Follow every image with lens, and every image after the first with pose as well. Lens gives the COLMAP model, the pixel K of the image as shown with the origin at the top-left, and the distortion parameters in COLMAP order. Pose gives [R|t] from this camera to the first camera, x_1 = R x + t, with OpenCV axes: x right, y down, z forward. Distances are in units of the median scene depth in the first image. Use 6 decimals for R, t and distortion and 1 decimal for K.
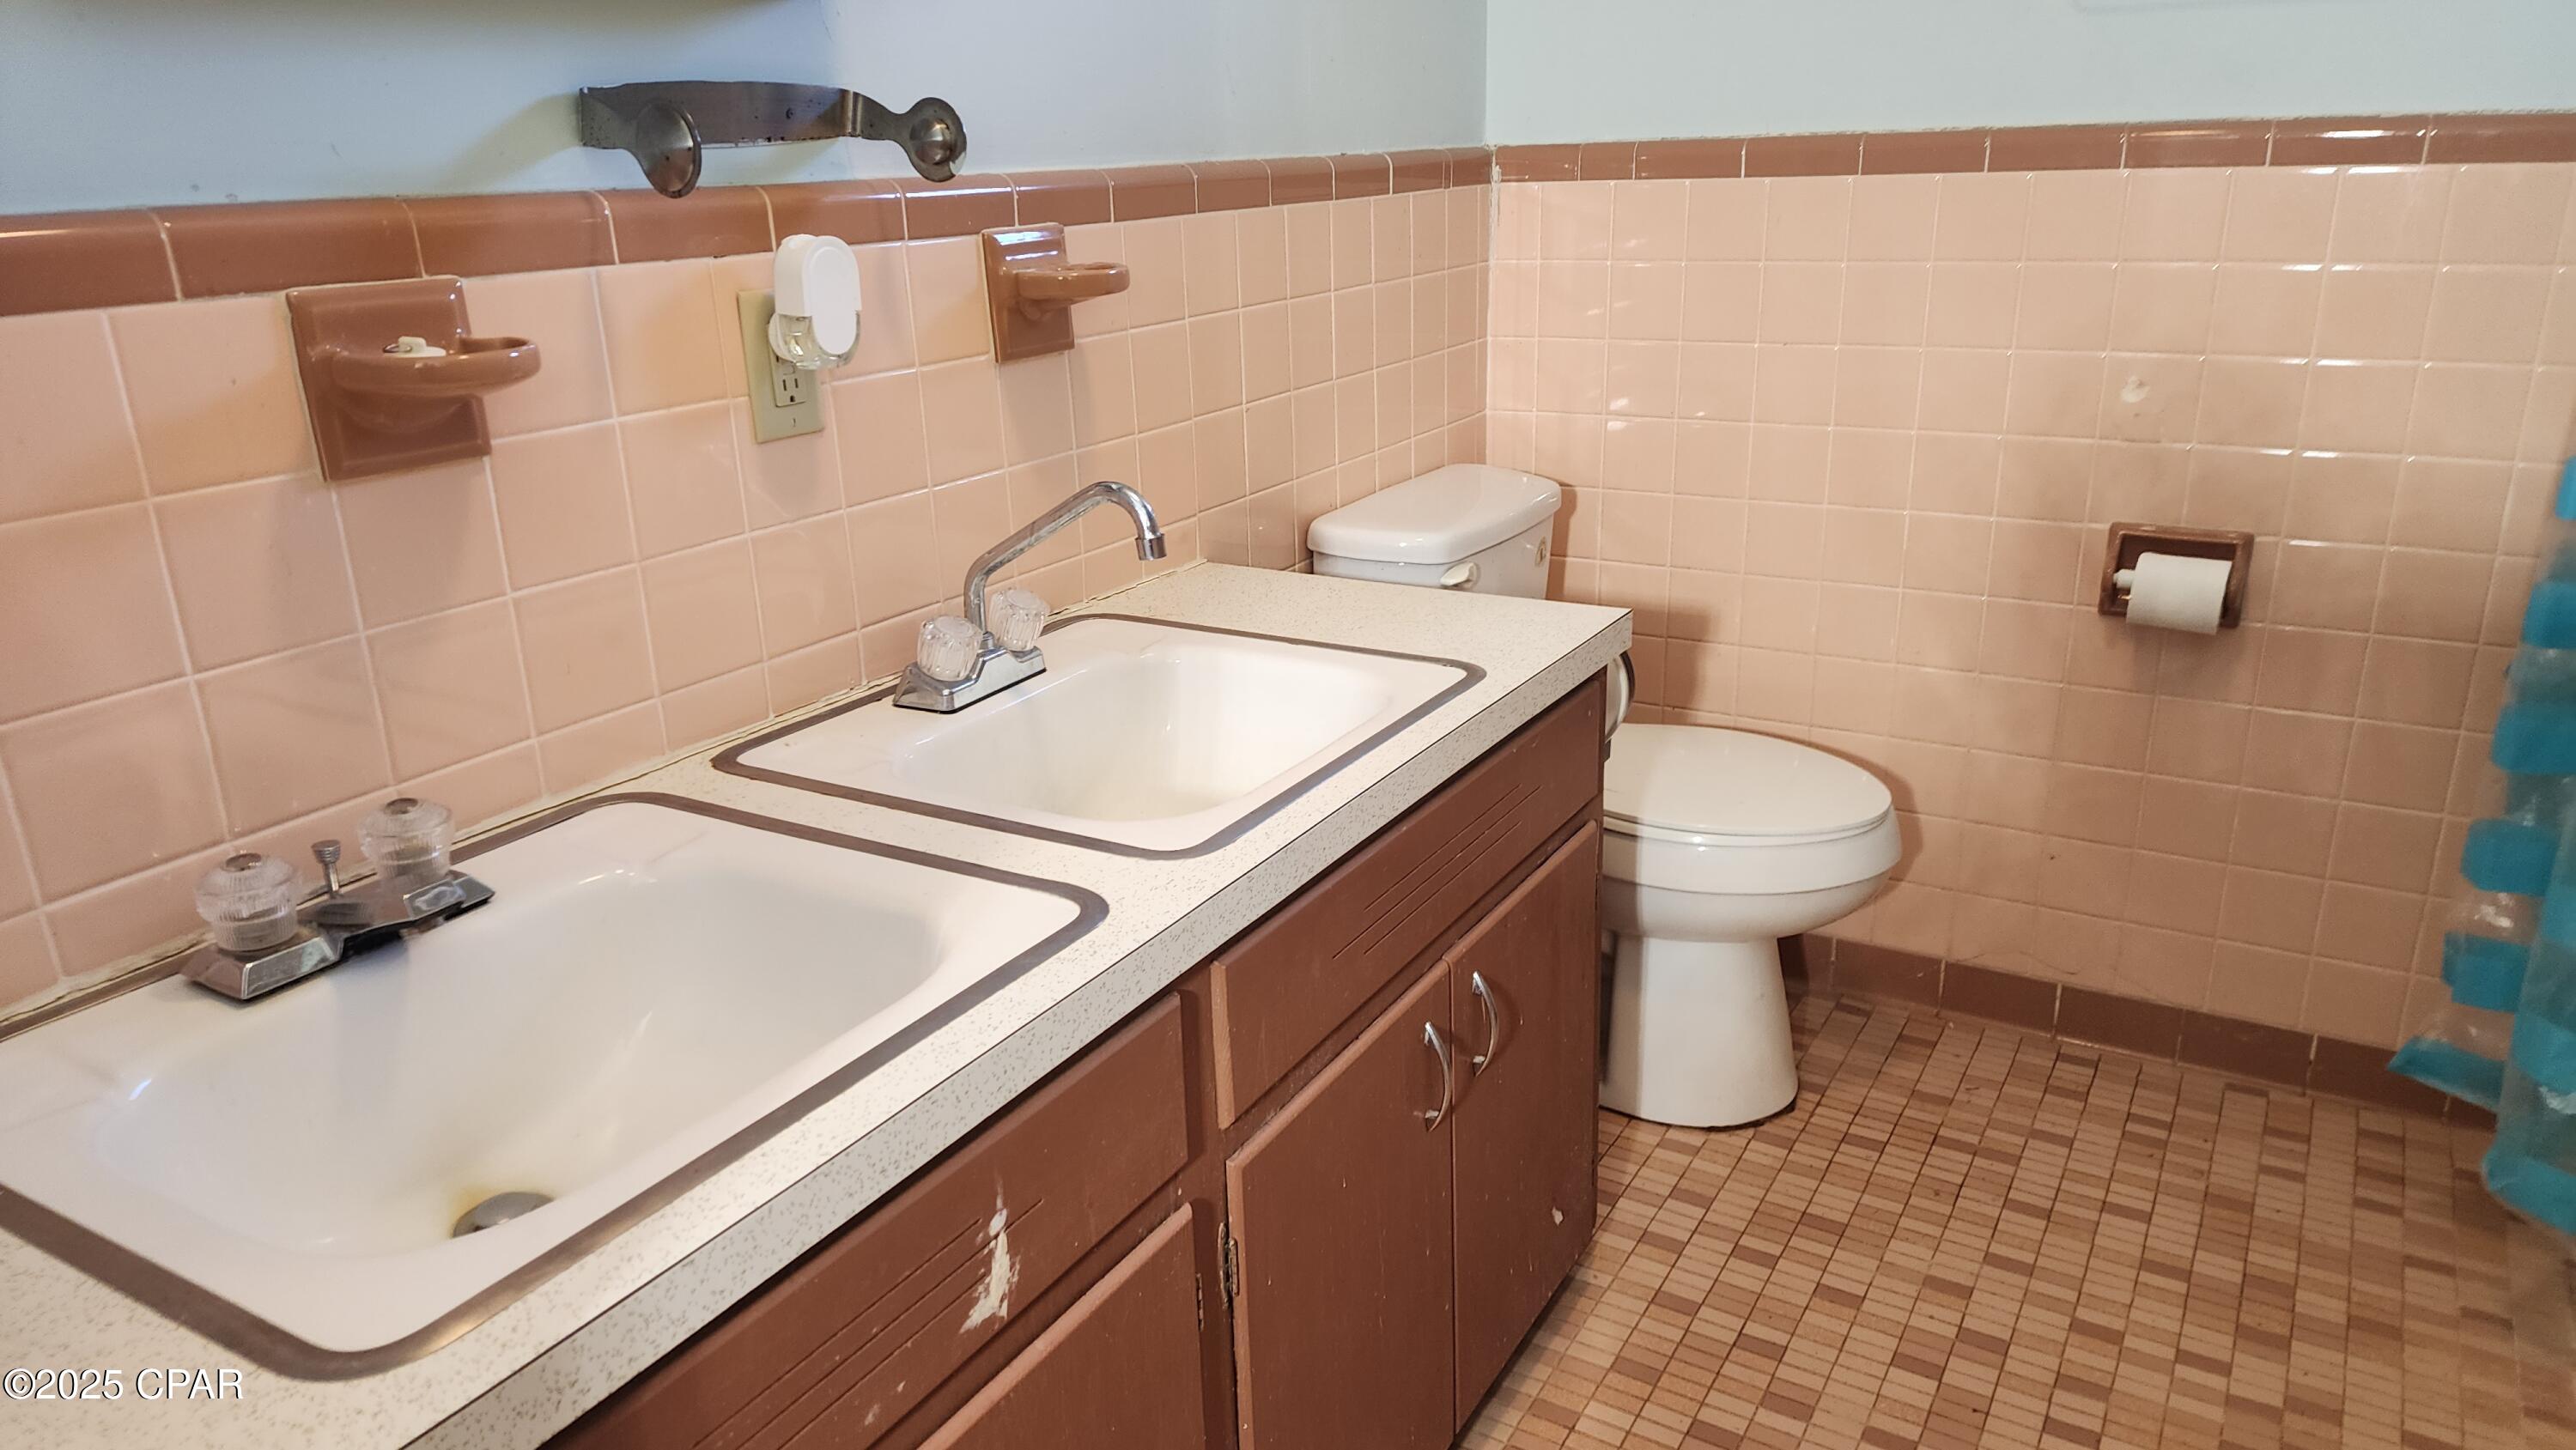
lens RADIAL K [[1743.0, 0, 1288.0], [0, 1743.0, 725.0], [0, 0, 1]] dist [0.096905, -0.089227]
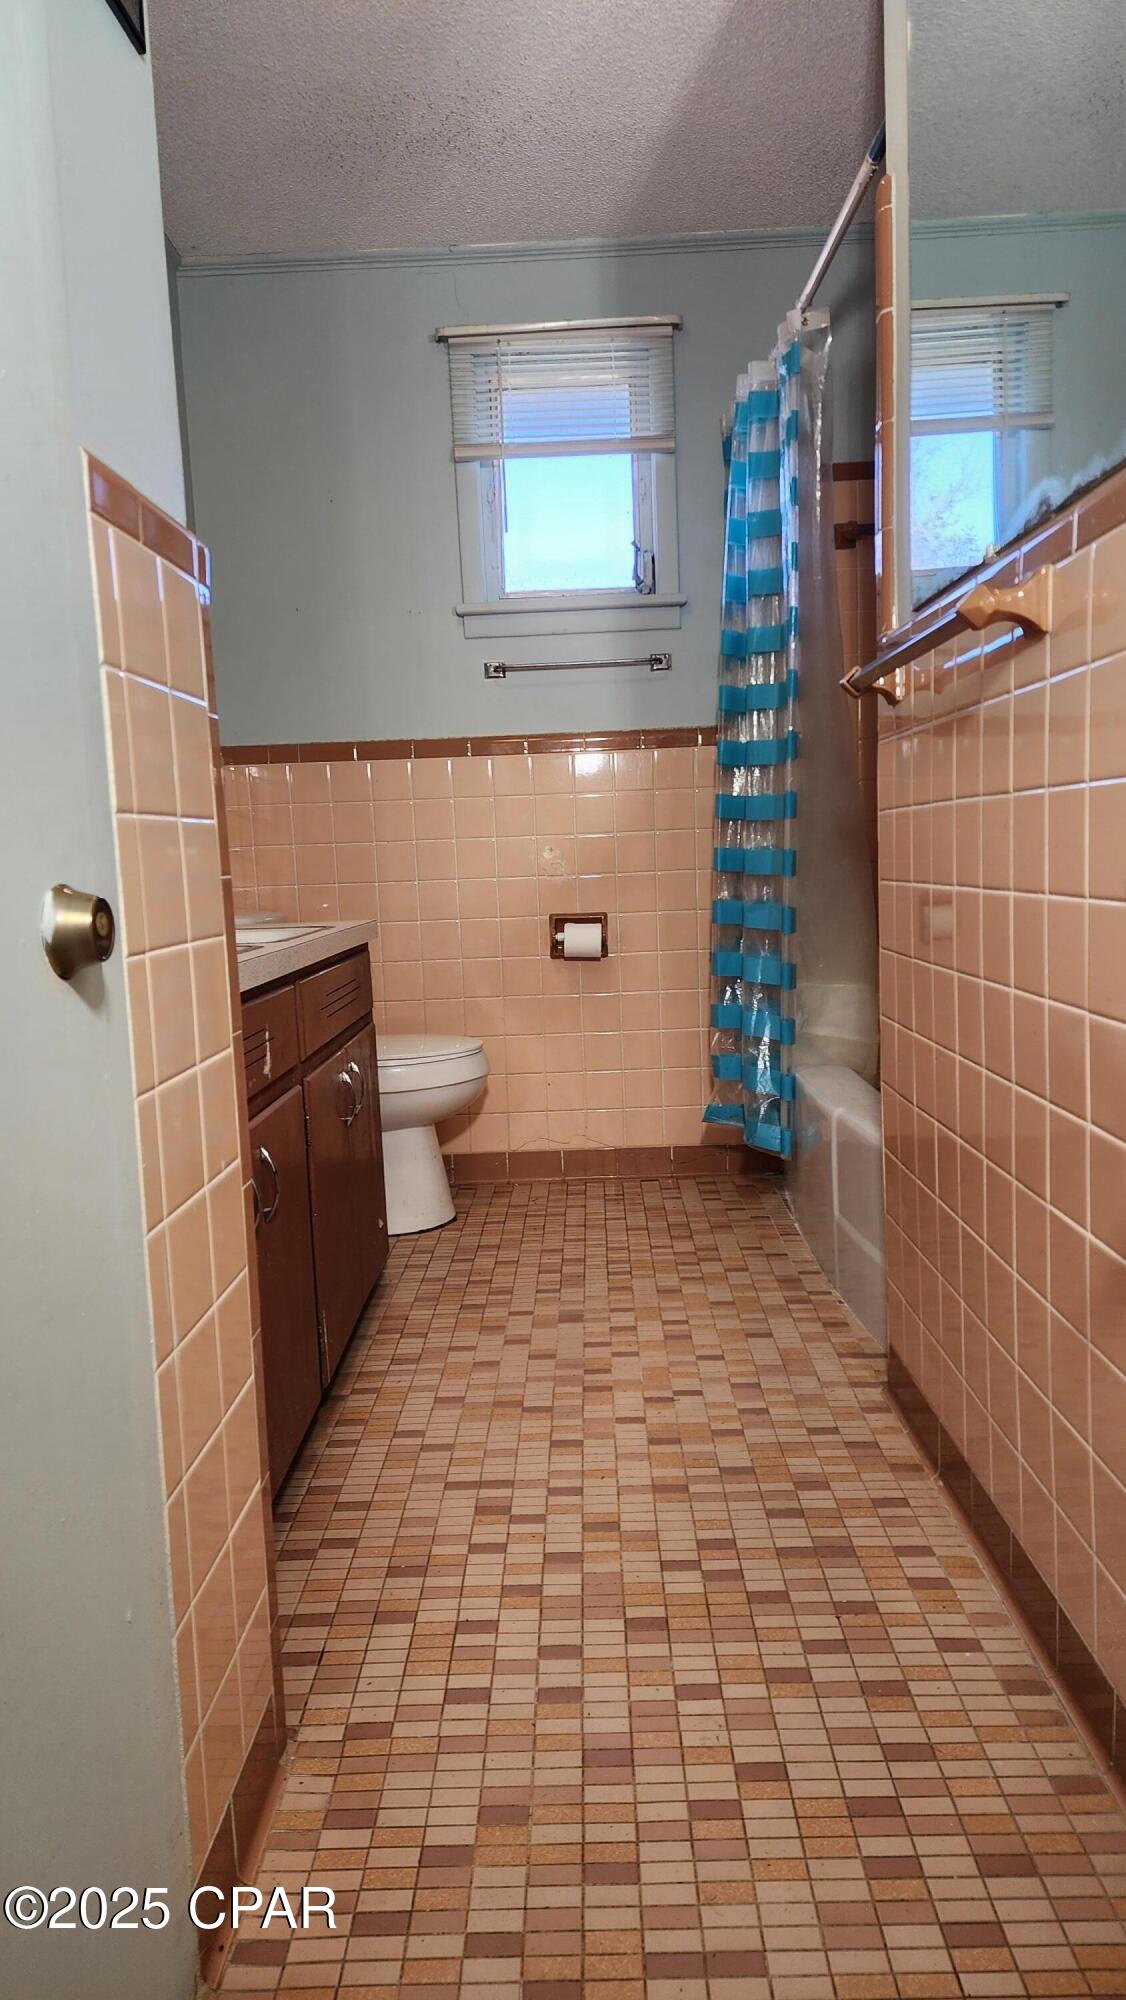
lens RADIAL K [[1353.4, 0, 563.0], [0, 1353.4, 1000.0], [0, 0, 1]] dist [0.096905, -0.089227]
pose [[0.868225, -0.061016, 0.492405, -0.346996], [0.172592, 0.967574, -0.184423, 0.305949], [-0.465186, 0.245106, 0.850603, -0.383490]]
